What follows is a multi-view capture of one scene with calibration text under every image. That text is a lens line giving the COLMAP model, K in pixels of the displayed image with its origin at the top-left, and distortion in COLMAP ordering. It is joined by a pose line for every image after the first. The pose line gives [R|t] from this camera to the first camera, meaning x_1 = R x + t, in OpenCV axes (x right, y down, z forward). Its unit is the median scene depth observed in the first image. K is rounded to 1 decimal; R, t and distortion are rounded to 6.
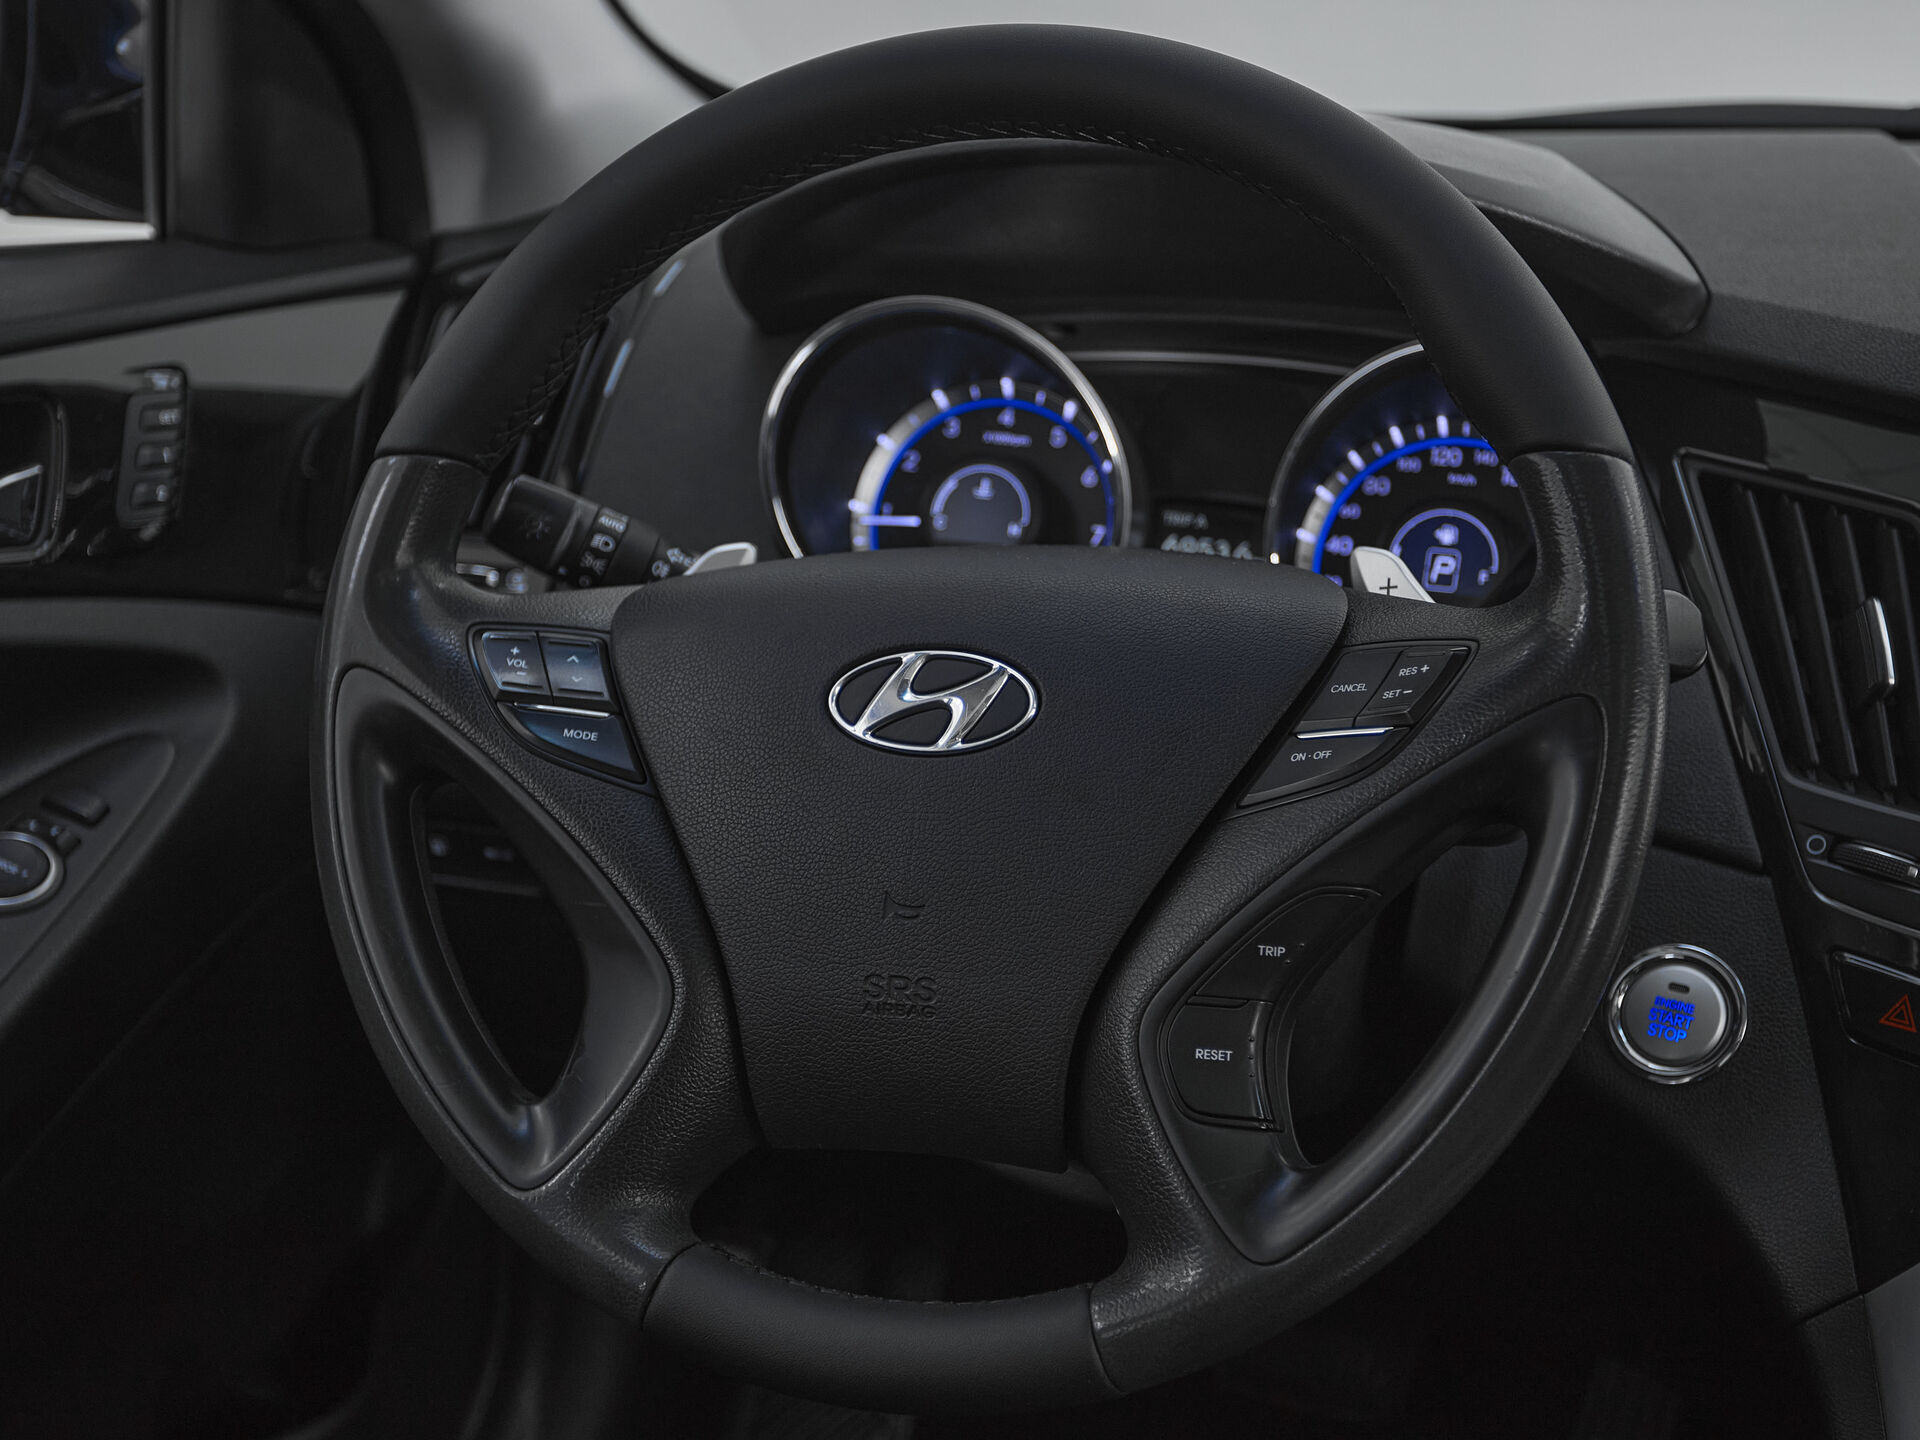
lens RADIAL K [[2437.1, 0, 960.0], [0, 2437.1, 720.0], [0, 0, 1]] dist [-0.003728, 0.109948]
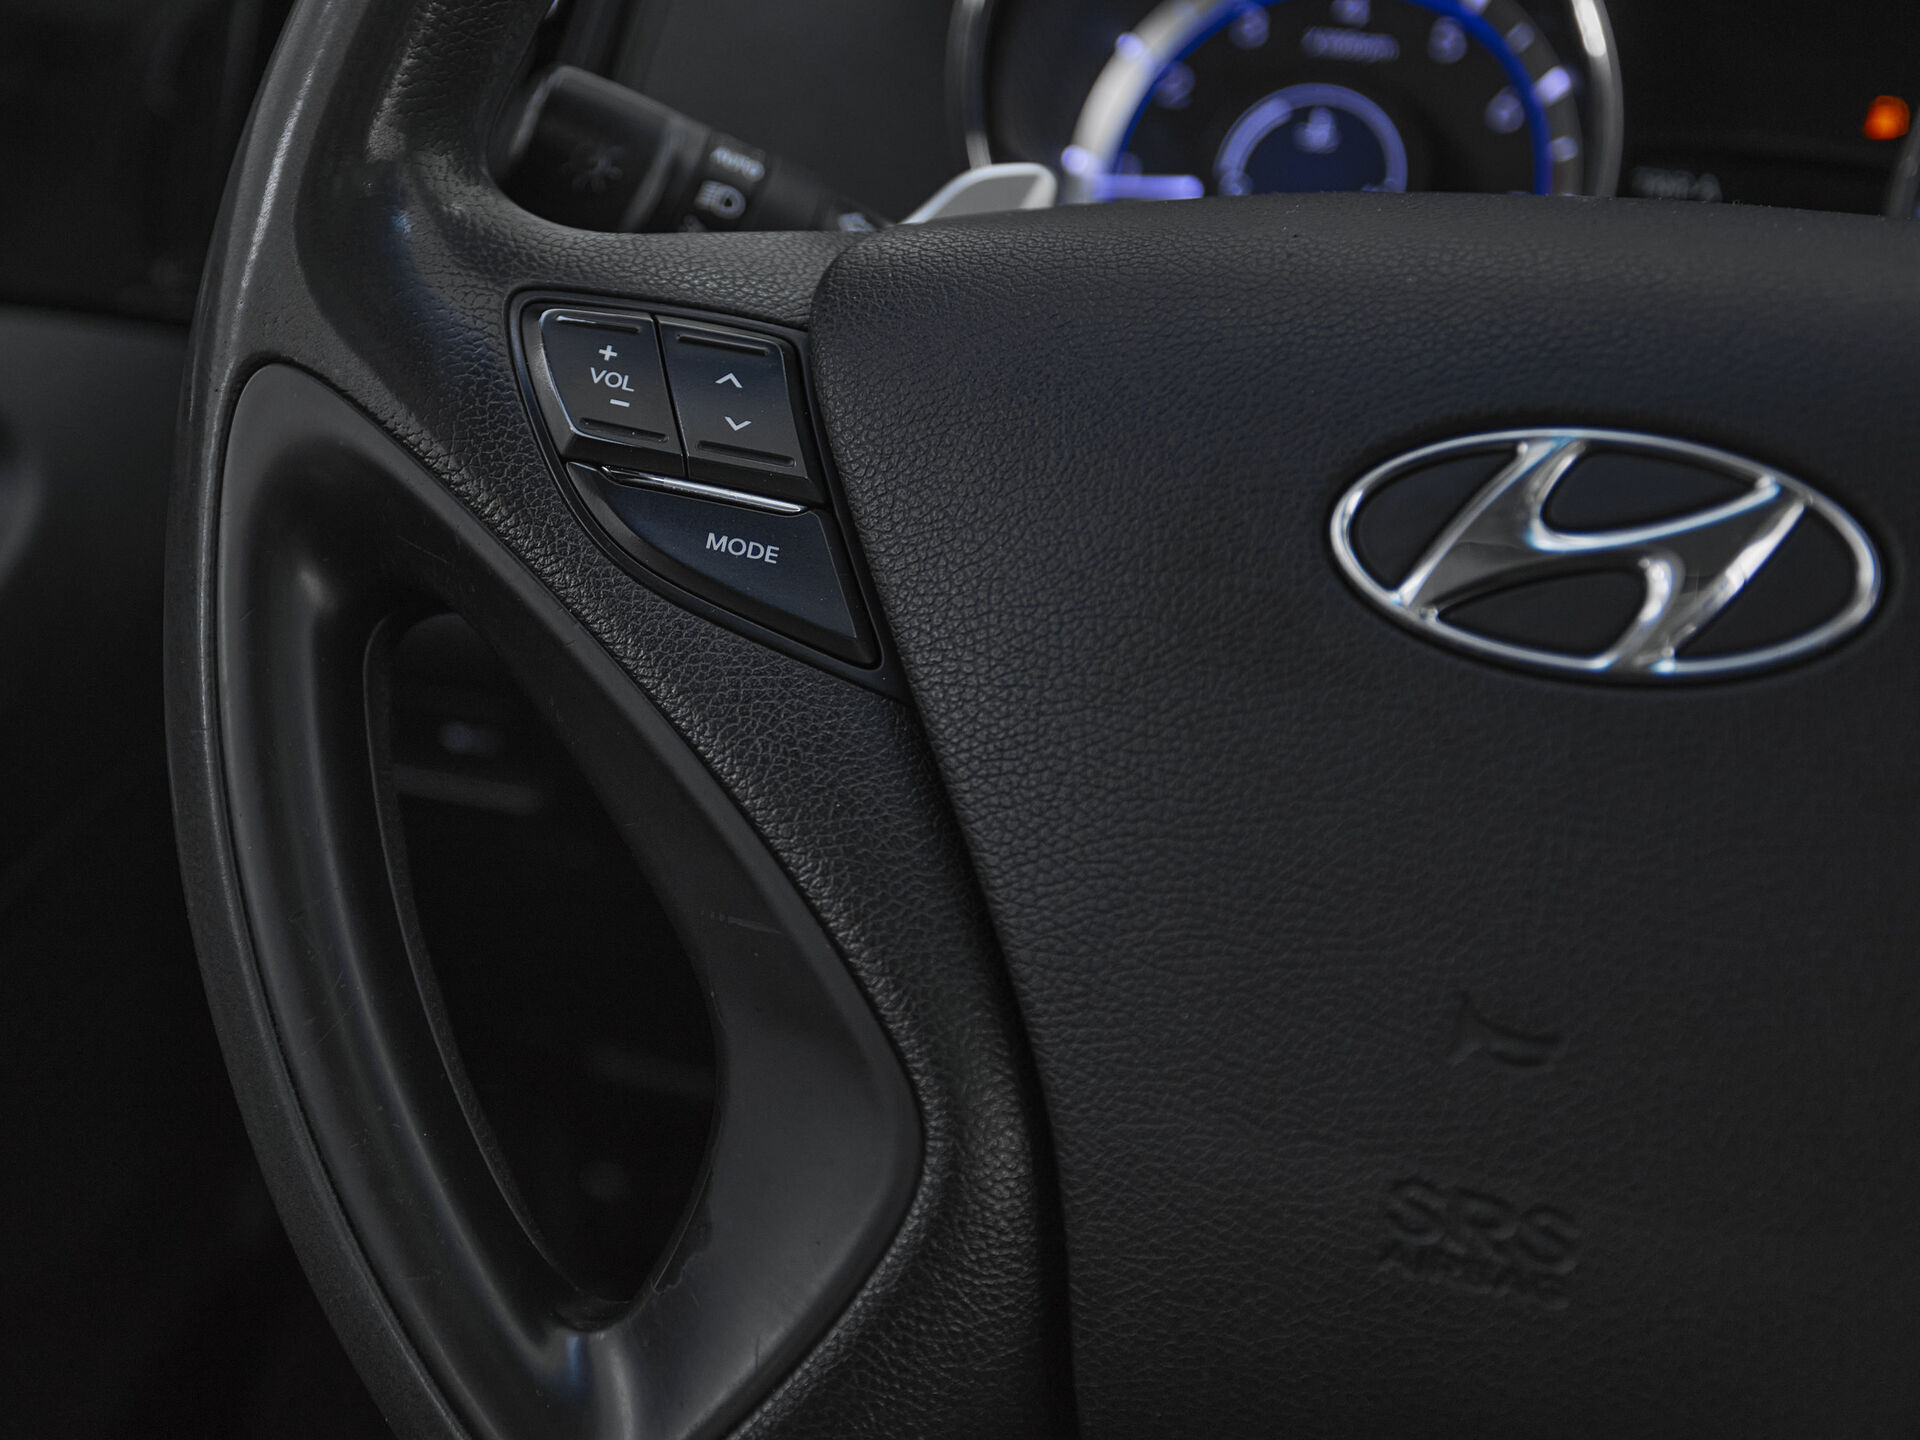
lens RADIAL K [[2283.7, 0, 739.0], [0, 2283.7, 632.0], [0, 0, 1]] dist [-0.005703, 0.042098]
pose [[0.995597, 0.081190, -0.046844, -0.135987], [-0.076291, 0.992228, 0.098300, -0.020814], [0.054461, -0.094293, 0.994054, 0.573865]]
